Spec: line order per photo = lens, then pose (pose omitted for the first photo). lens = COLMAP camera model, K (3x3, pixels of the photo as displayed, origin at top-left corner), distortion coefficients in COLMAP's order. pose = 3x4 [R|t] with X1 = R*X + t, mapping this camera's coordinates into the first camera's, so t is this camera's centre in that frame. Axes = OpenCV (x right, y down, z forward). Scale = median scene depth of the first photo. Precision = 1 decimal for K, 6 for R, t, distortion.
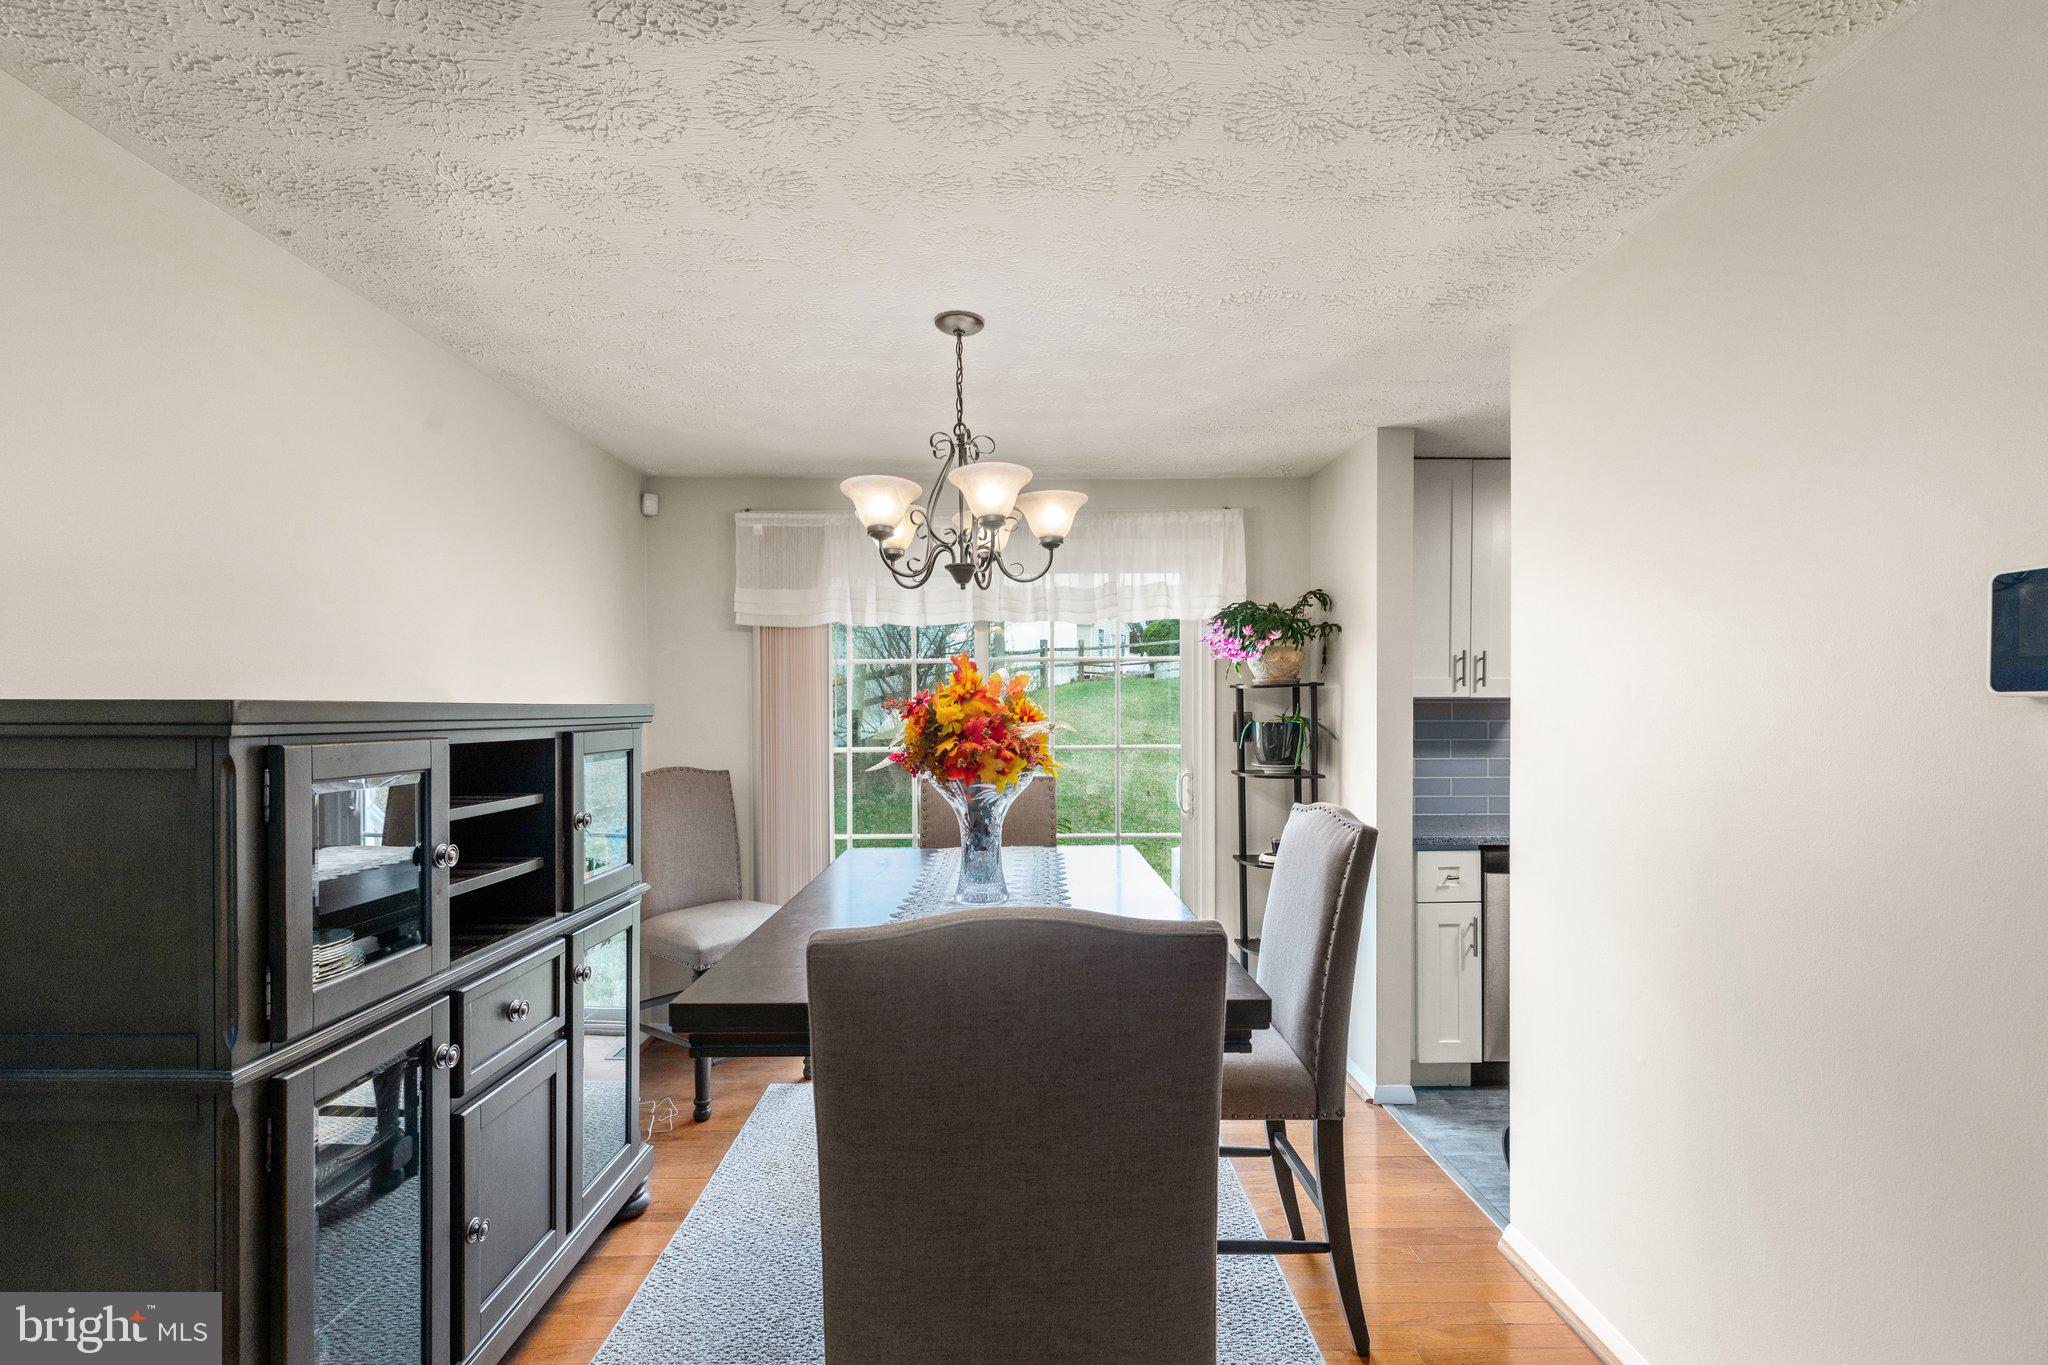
lens RADIAL K [[919.7, 0, 1012.8], [0, 919.7, 720.9], [0, 0, 1]] dist [0.016374, 0.000225]
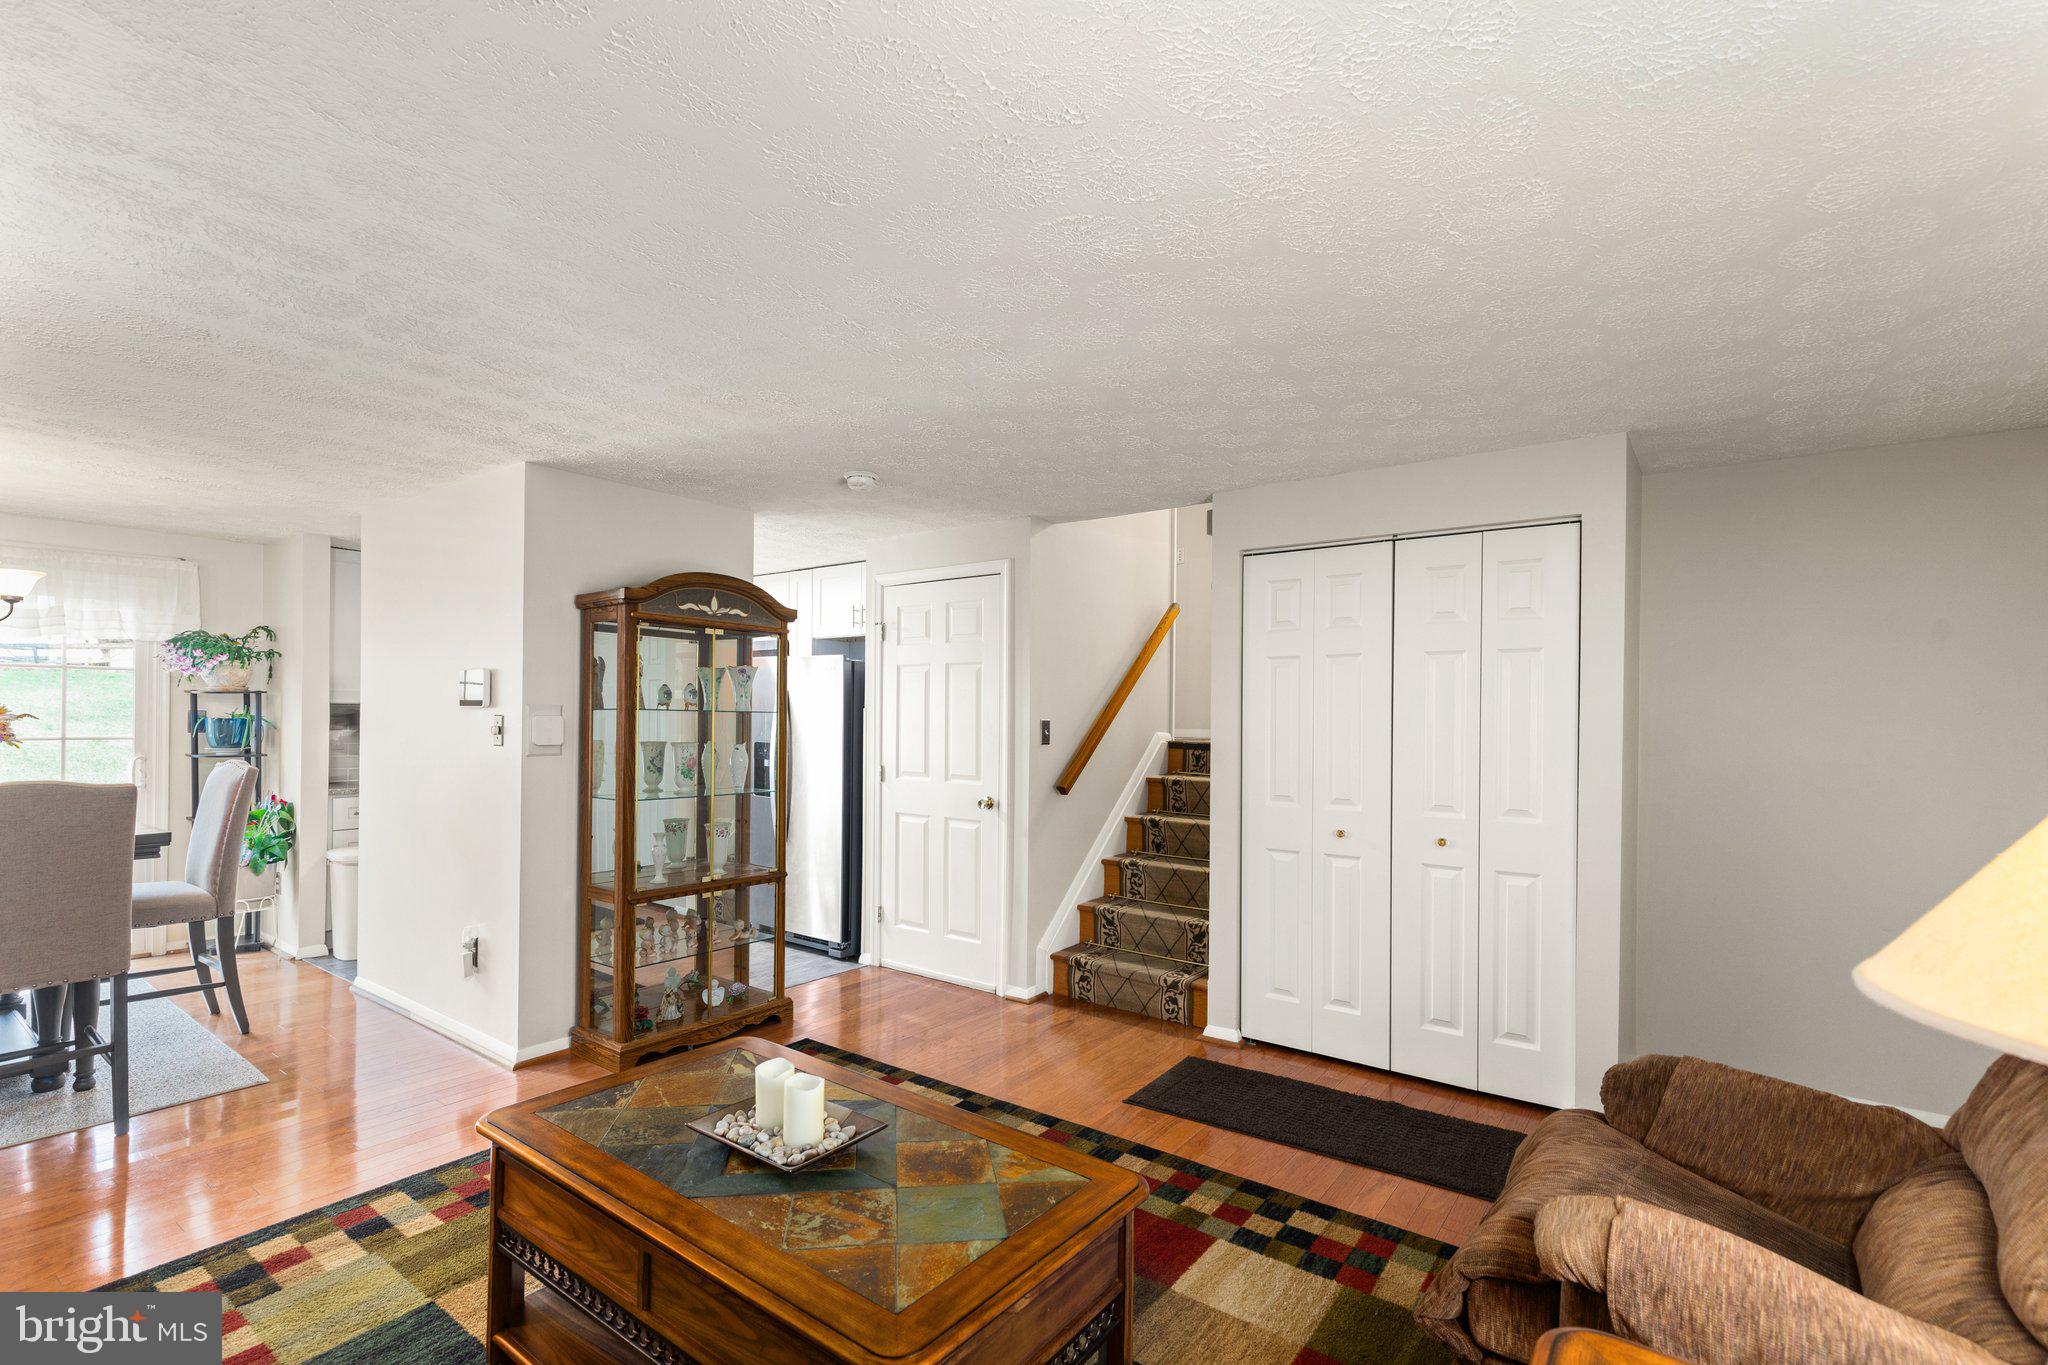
lens RADIAL K [[919.7, 0, 1000.5], [0, 919.7, 722.5], [0, 0, 1]] dist [0.016374, 0.000225]
pose [[0.610477, 0.009078, 0.791982, -0.119885], [-0.004692, 0.999958, -0.007844, 0.014069], [-0.792020, 0.001072, 0.610494, -0.815741]]
